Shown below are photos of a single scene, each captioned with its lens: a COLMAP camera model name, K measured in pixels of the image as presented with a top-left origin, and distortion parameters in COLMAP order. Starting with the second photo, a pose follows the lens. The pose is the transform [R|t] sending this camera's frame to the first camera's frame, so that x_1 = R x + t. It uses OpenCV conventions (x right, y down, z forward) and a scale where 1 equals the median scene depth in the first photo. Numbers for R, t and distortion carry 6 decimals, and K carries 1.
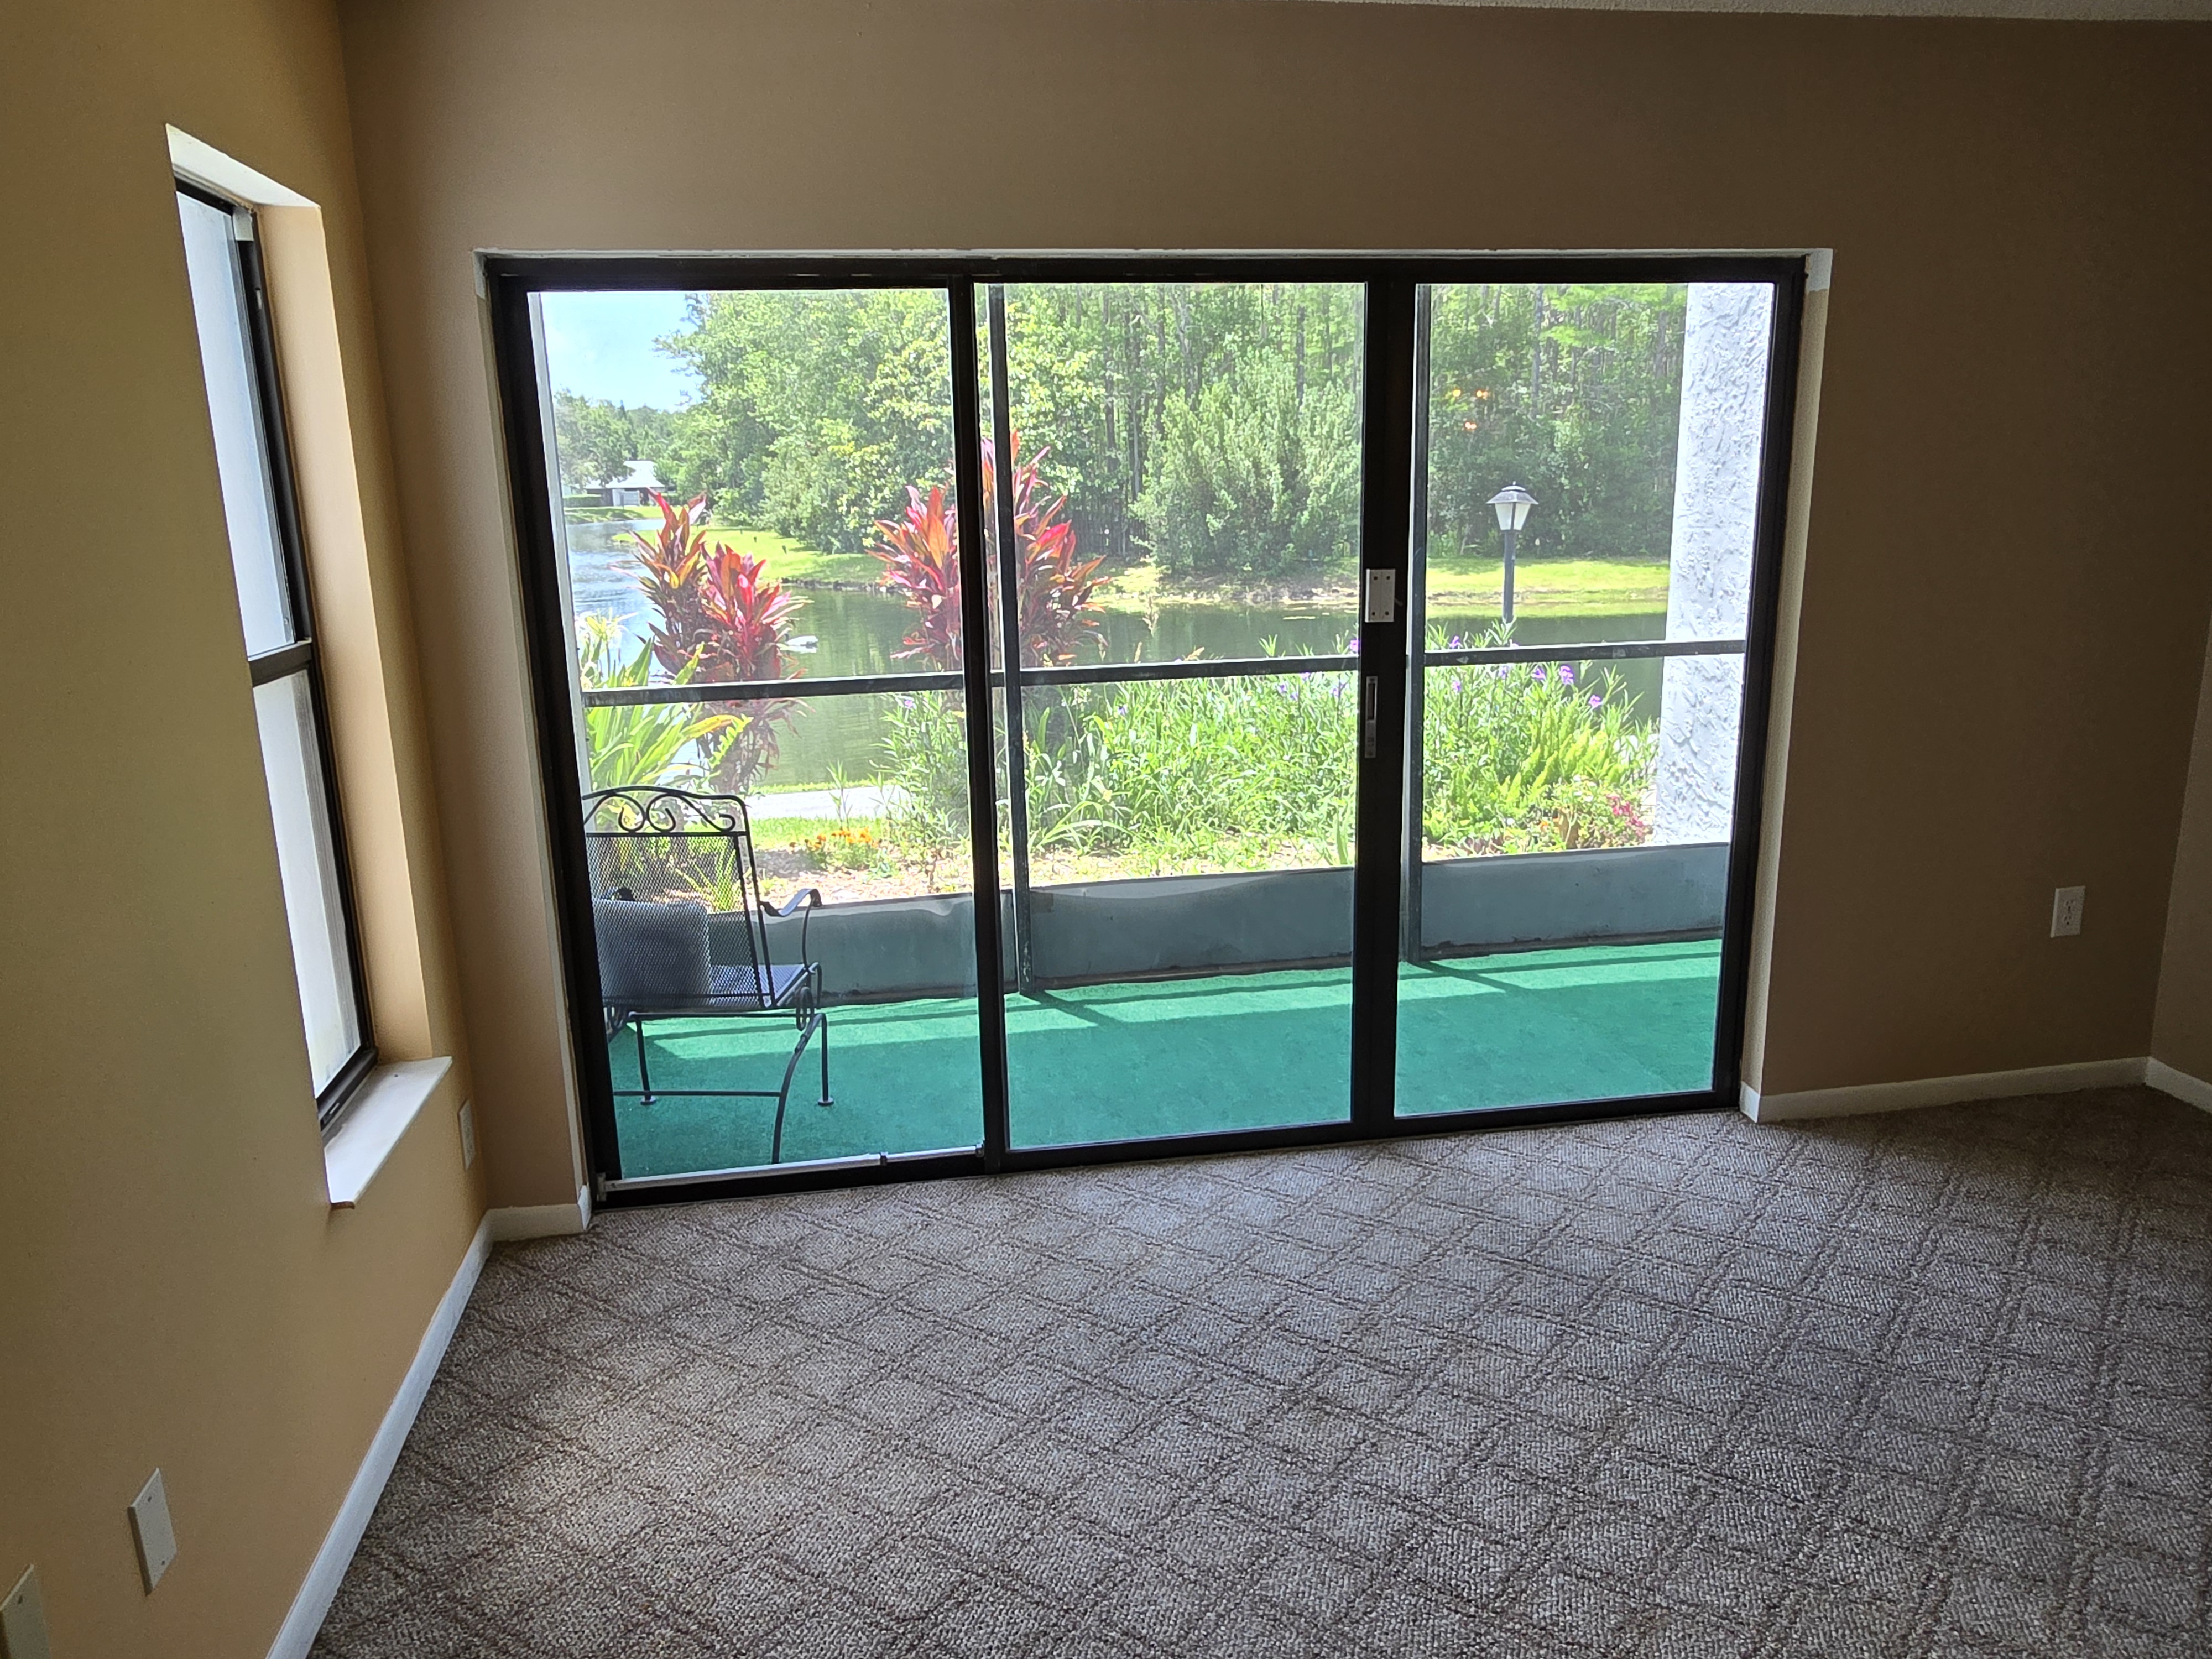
lens RADIAL K [[1517.8, 0, 1102.0], [0, 1517.8, 834.7], [0, 0, 1]] dist [0.003489, -0.005024]
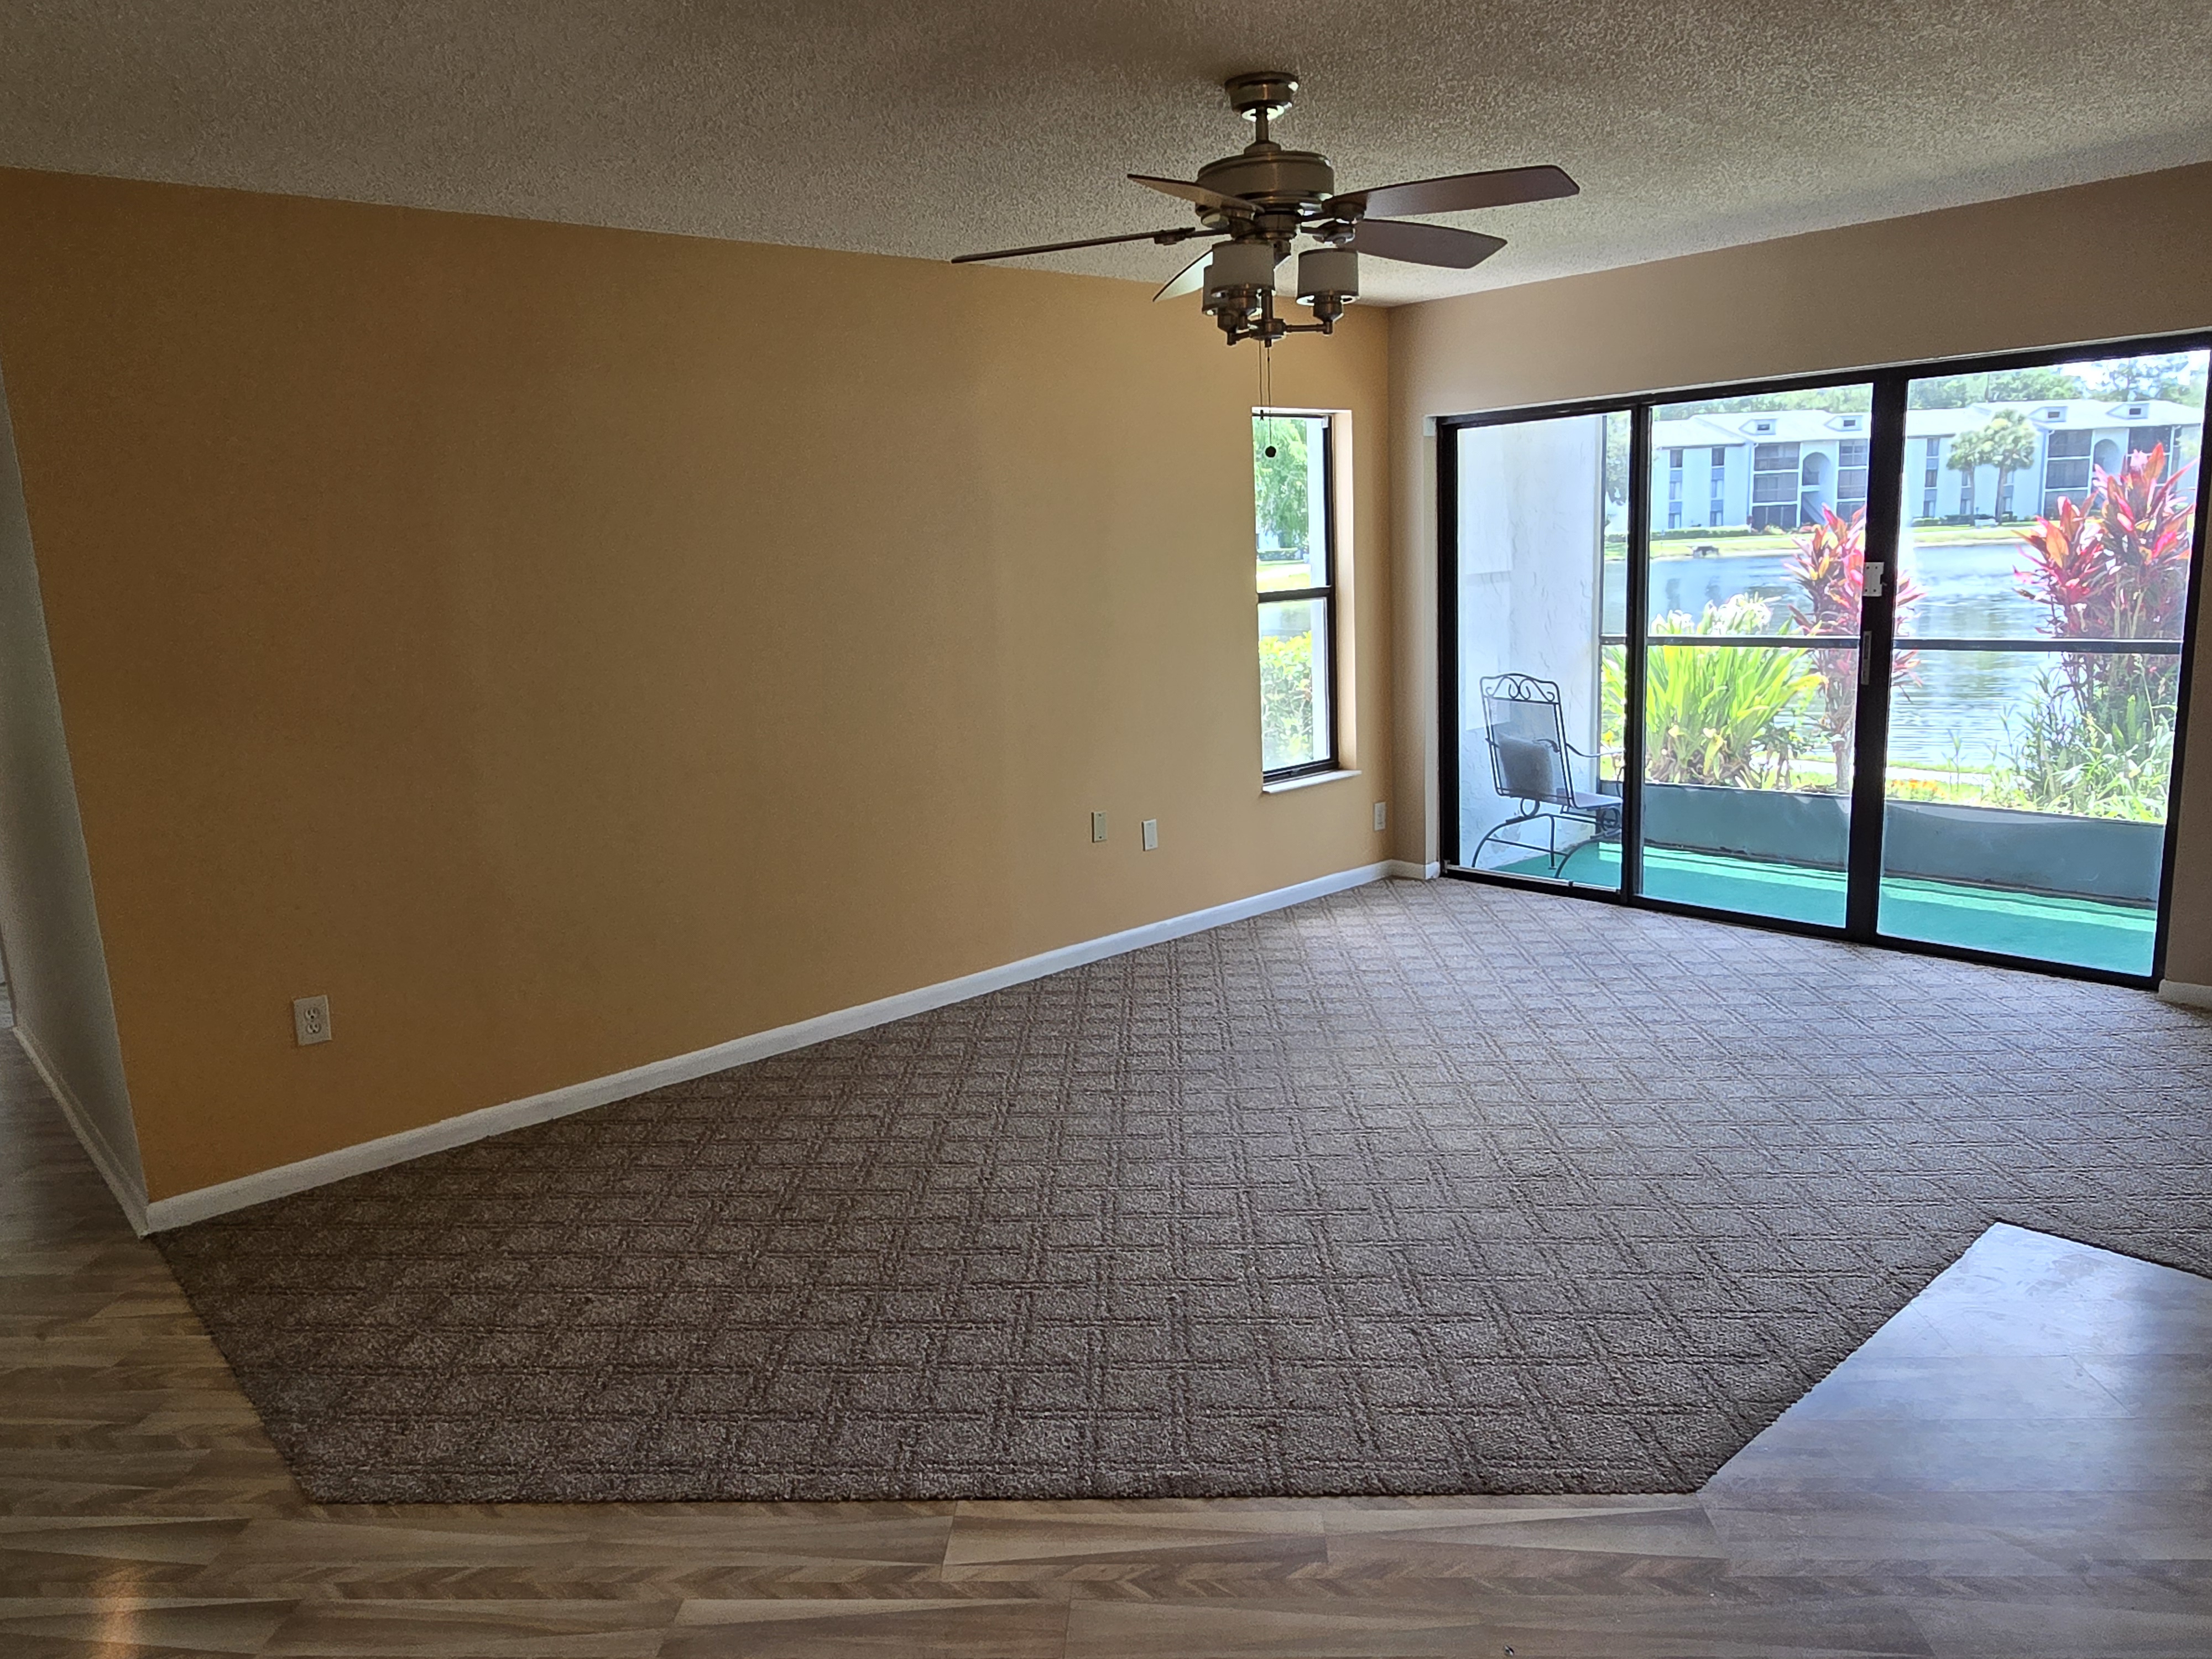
lens RADIAL K [[1517.8, 0, 1098.5], [0, 1517.8, 832.2], [0, 0, 1]] dist [0.003489, -0.005024]
pose [[0.534119, 0.154950, -0.831088, 0.986306], [-0.159948, 0.983827, 0.080632, 0.089945], [0.830140, 0.089864, 0.550265, -0.446777]]
